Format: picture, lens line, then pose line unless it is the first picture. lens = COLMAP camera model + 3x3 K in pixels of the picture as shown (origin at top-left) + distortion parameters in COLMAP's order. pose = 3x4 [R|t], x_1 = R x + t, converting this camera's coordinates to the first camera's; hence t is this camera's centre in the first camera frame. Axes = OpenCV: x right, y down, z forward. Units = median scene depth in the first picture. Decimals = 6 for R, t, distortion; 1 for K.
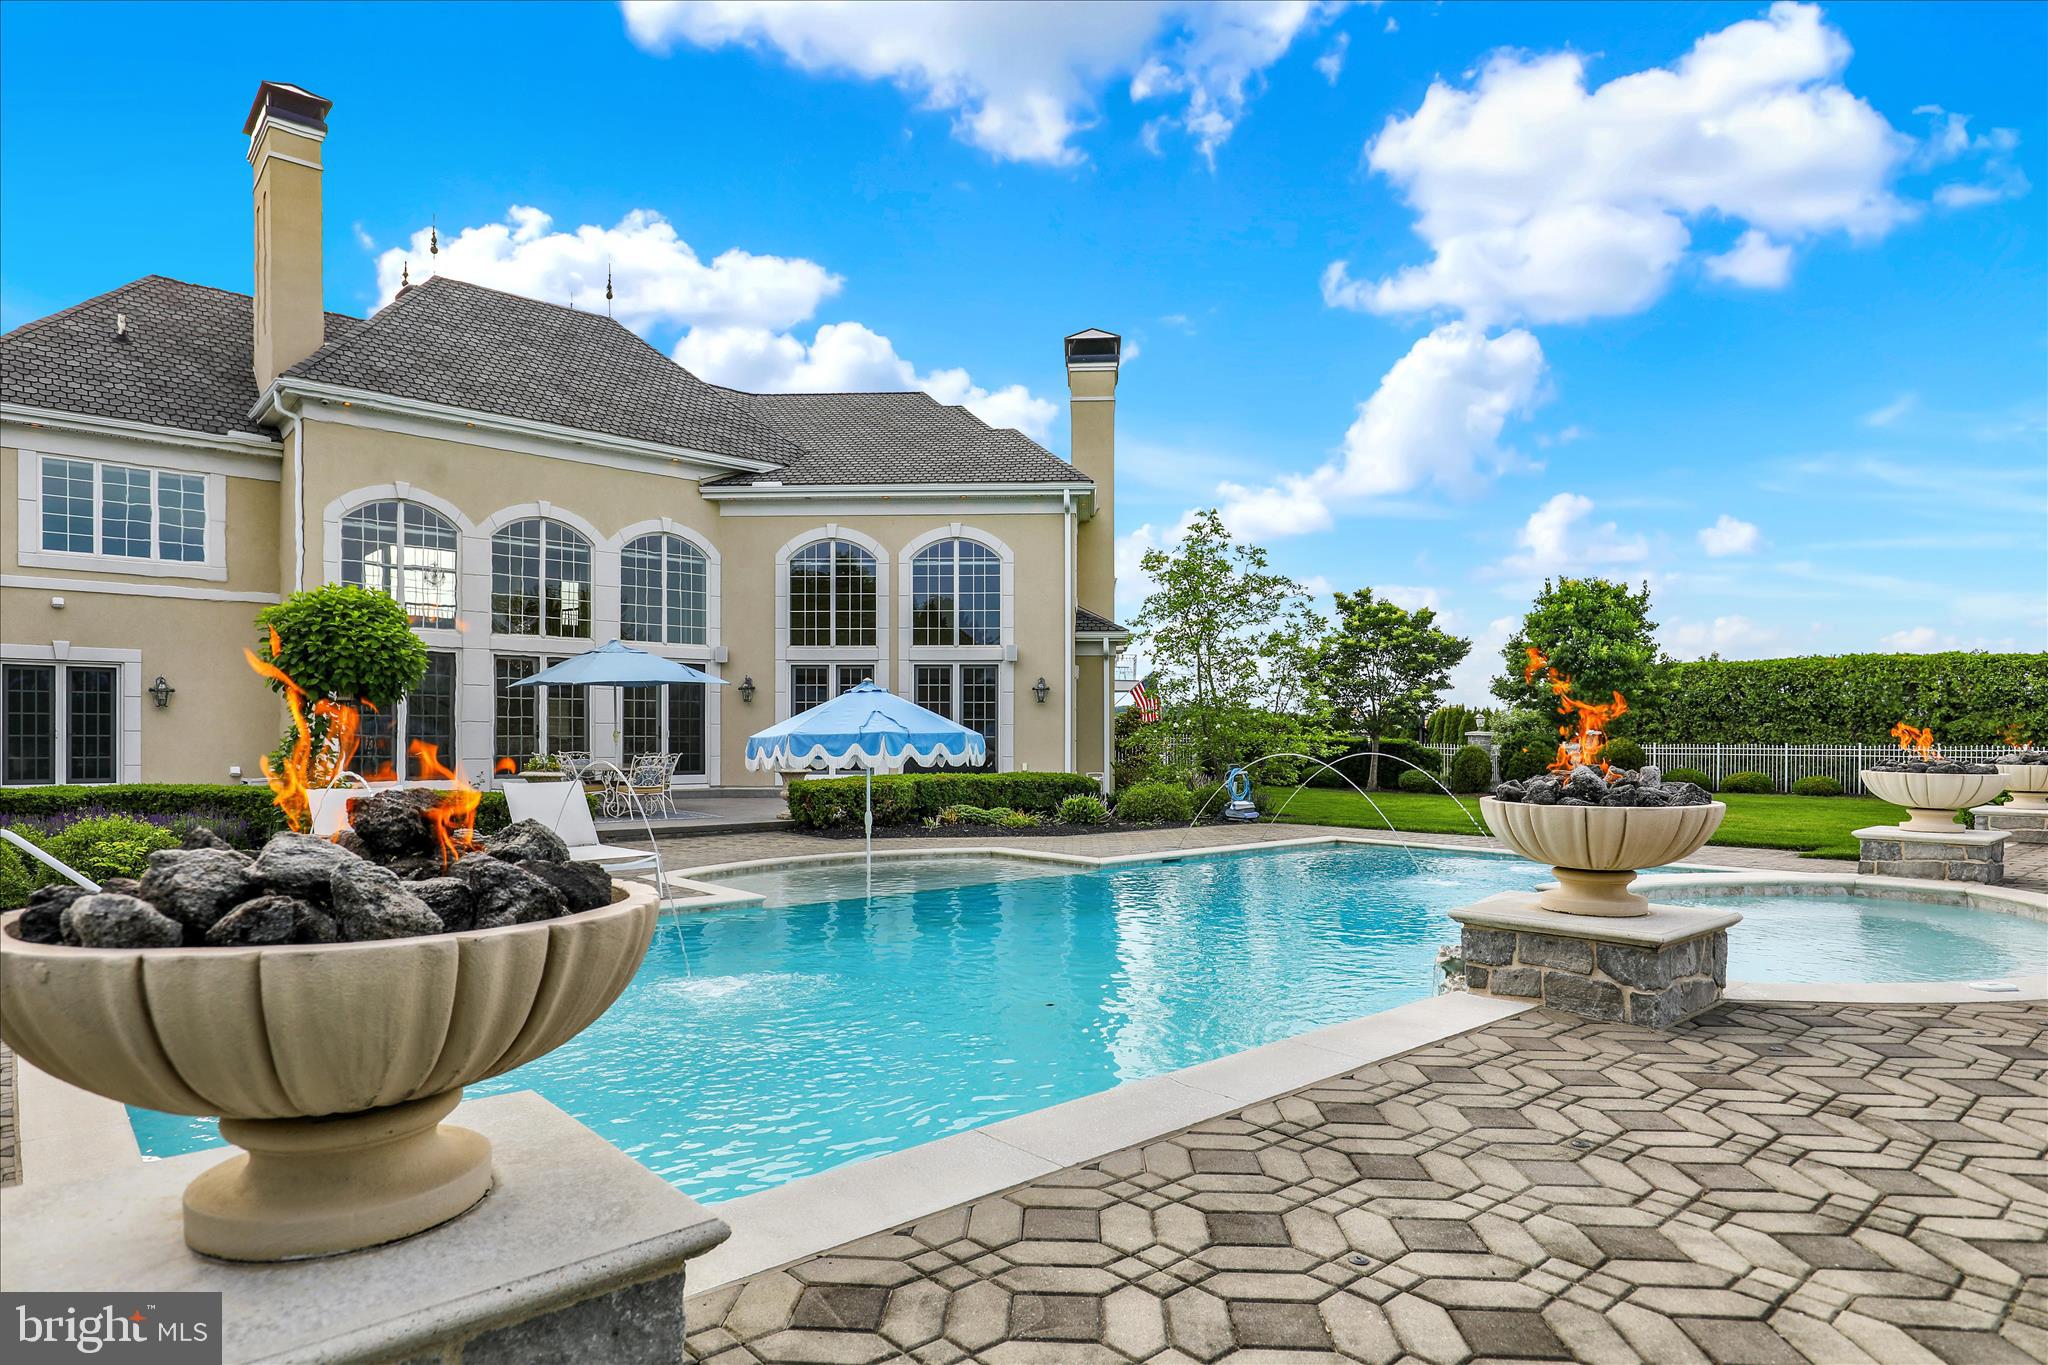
lens RADIAL K [[1130.8, 0, 1032.4], [0, 1130.8, 741.0], [0, 0, 1]] dist [0.003607, -0.001137]
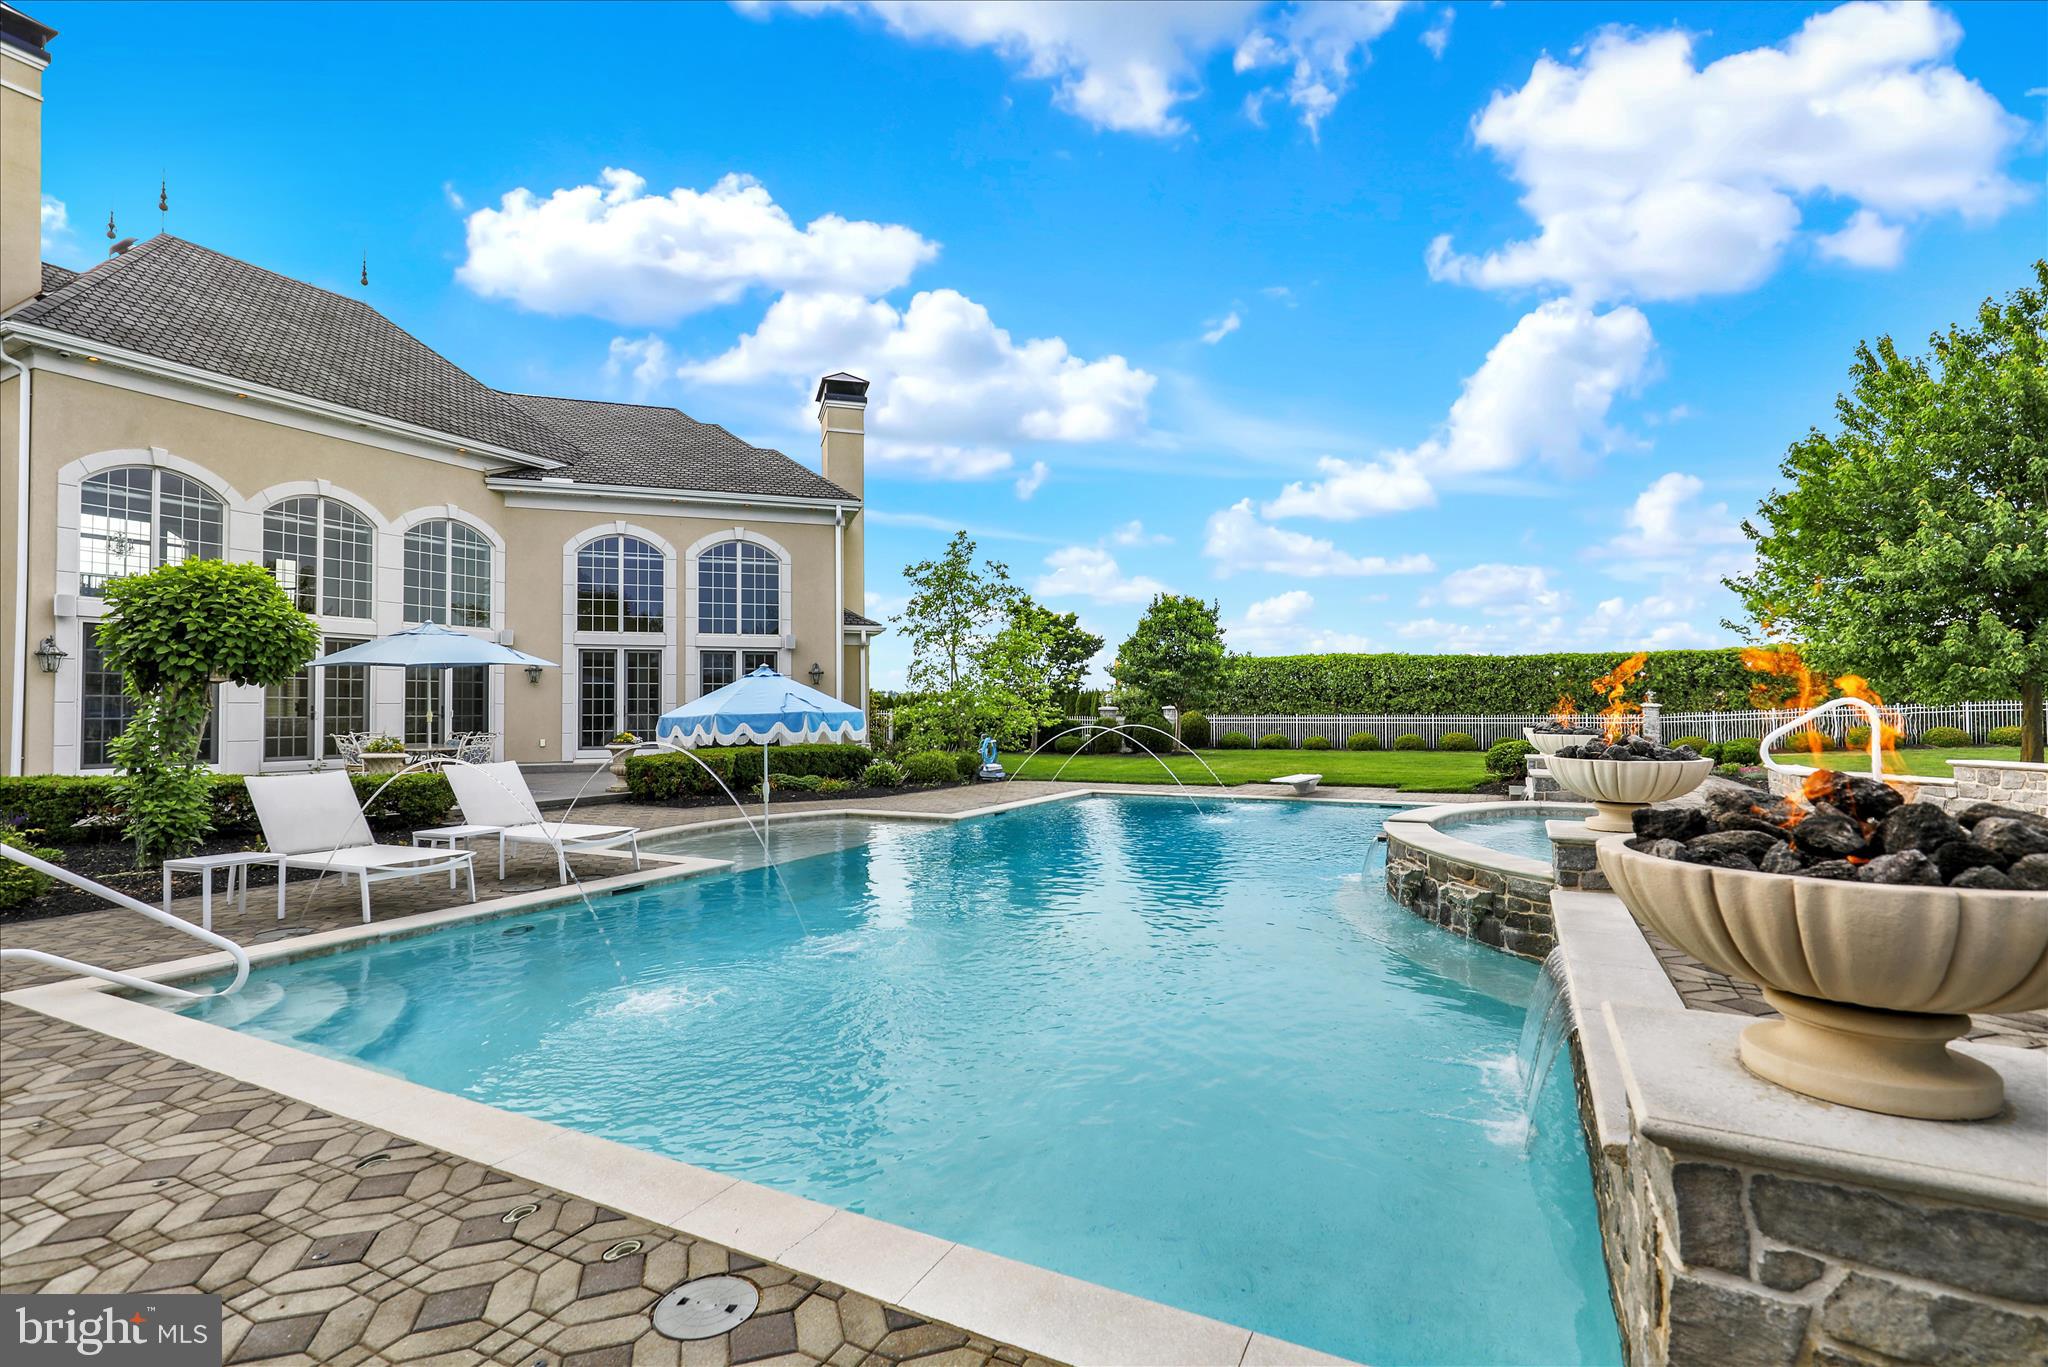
lens RADIAL K [[930.3, 0, 1029.3], [0, 930.3, 689.1], [0, 0, 1]] dist [0.001030, 0.000233]
pose [[0.934495, 0.002248, 0.355969, -0.127834], [0.007599, 0.999626, -0.026261, -0.002331], [-0.355895, 0.027246, 0.934129, 0.020535]]
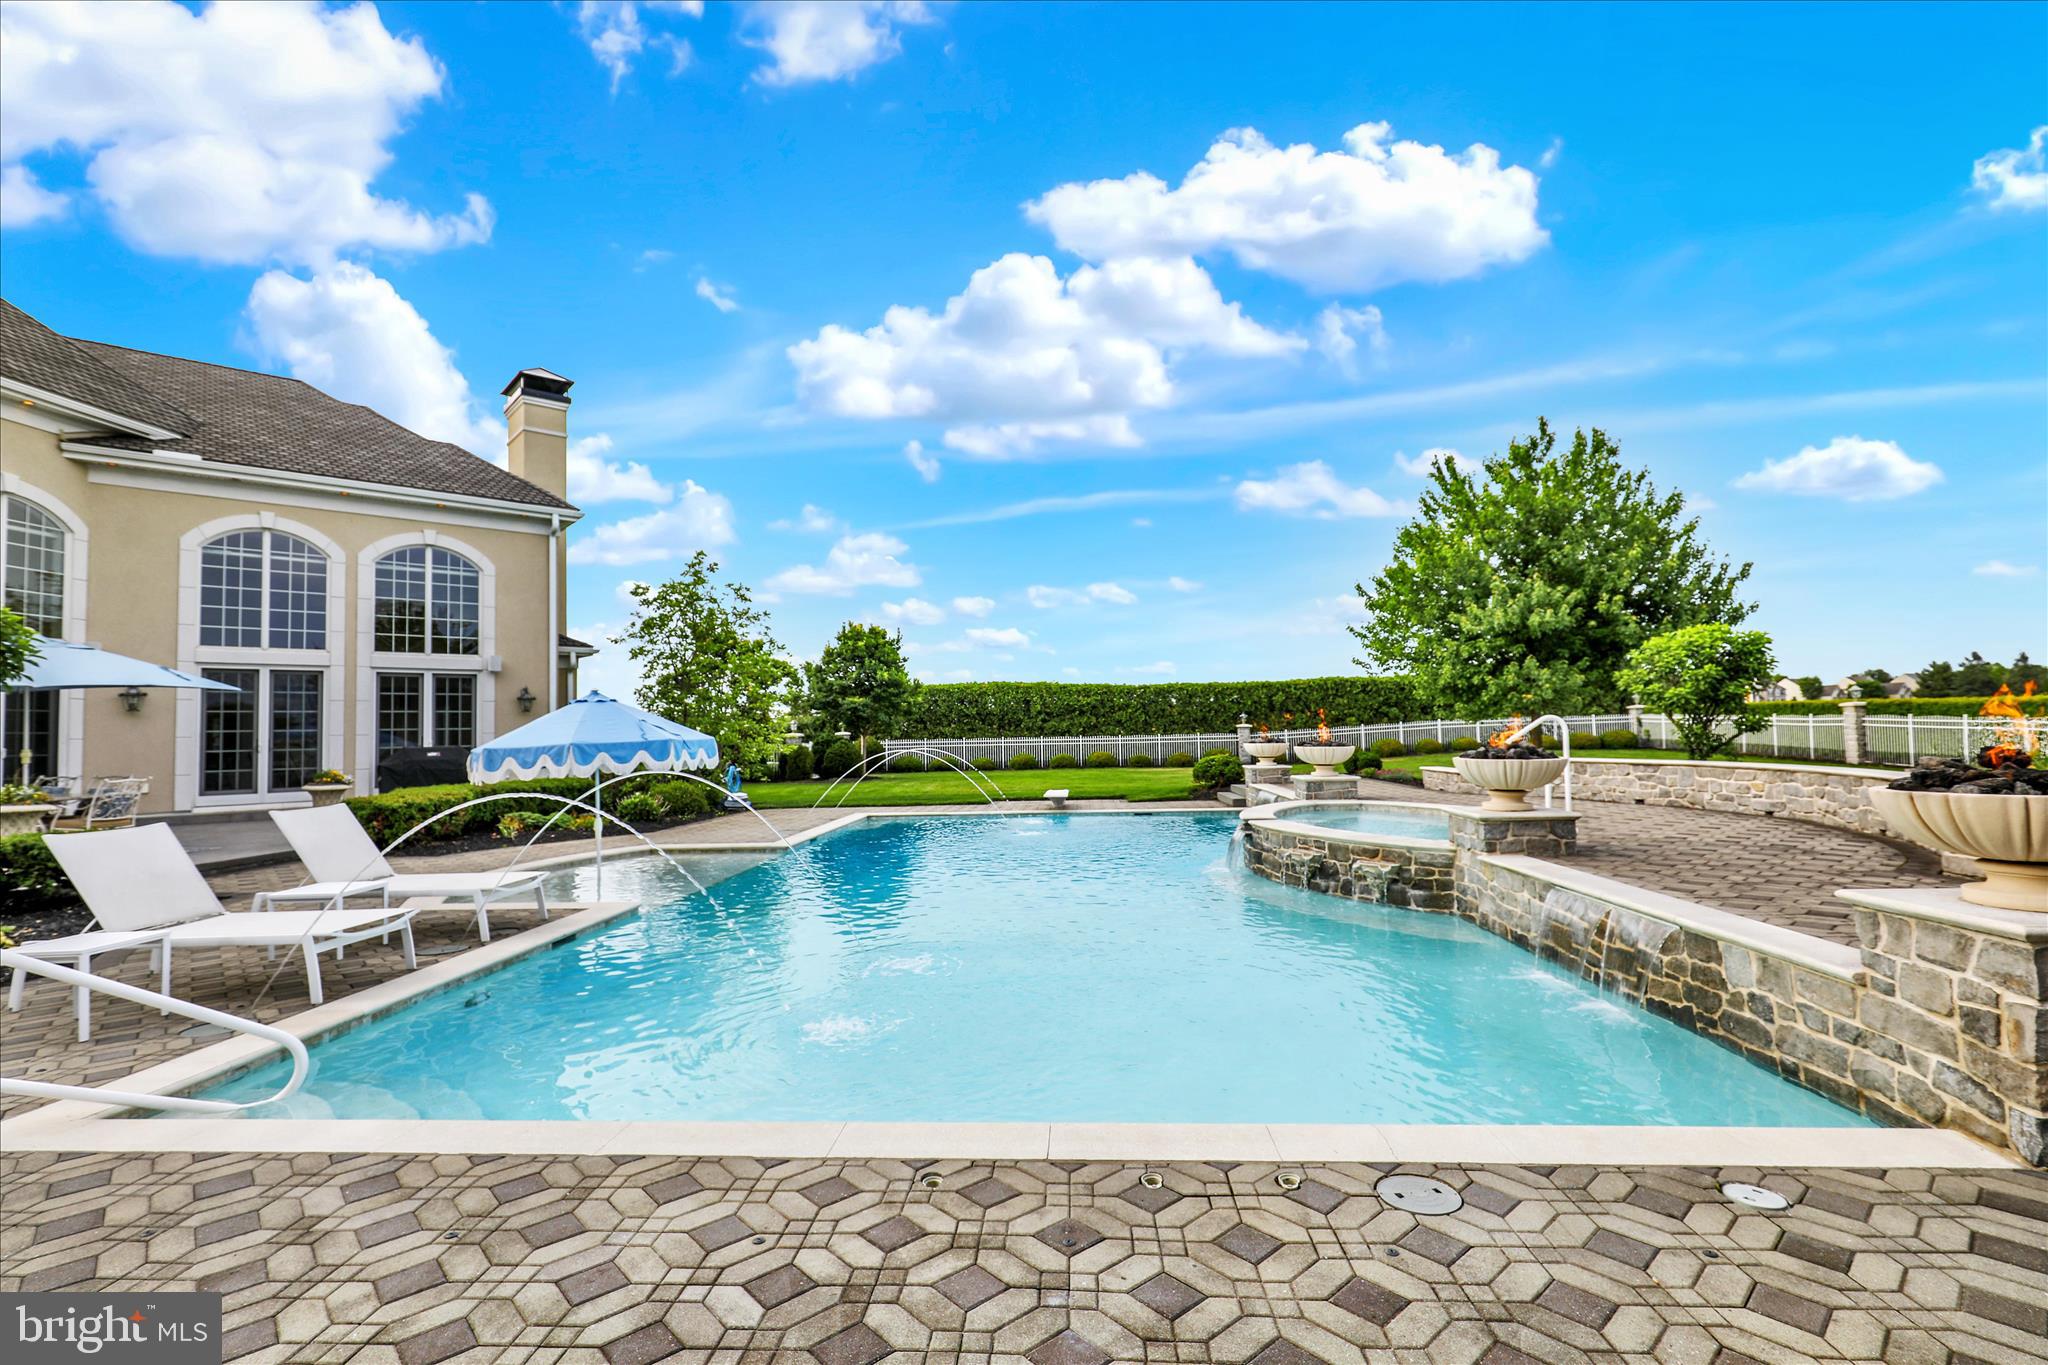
lens RADIAL K [[915.9, 0, 1024.0], [0, 915.9, 682.5], [0, 0, 1]] dist [0.002694, -0.000227]
pose [[0.718714, 0.021624, 0.694970, -0.248475], [0.024201, 0.998133, -0.056084, -0.002438], [-0.694885, 0.057127, 0.716848, 0.071391]]
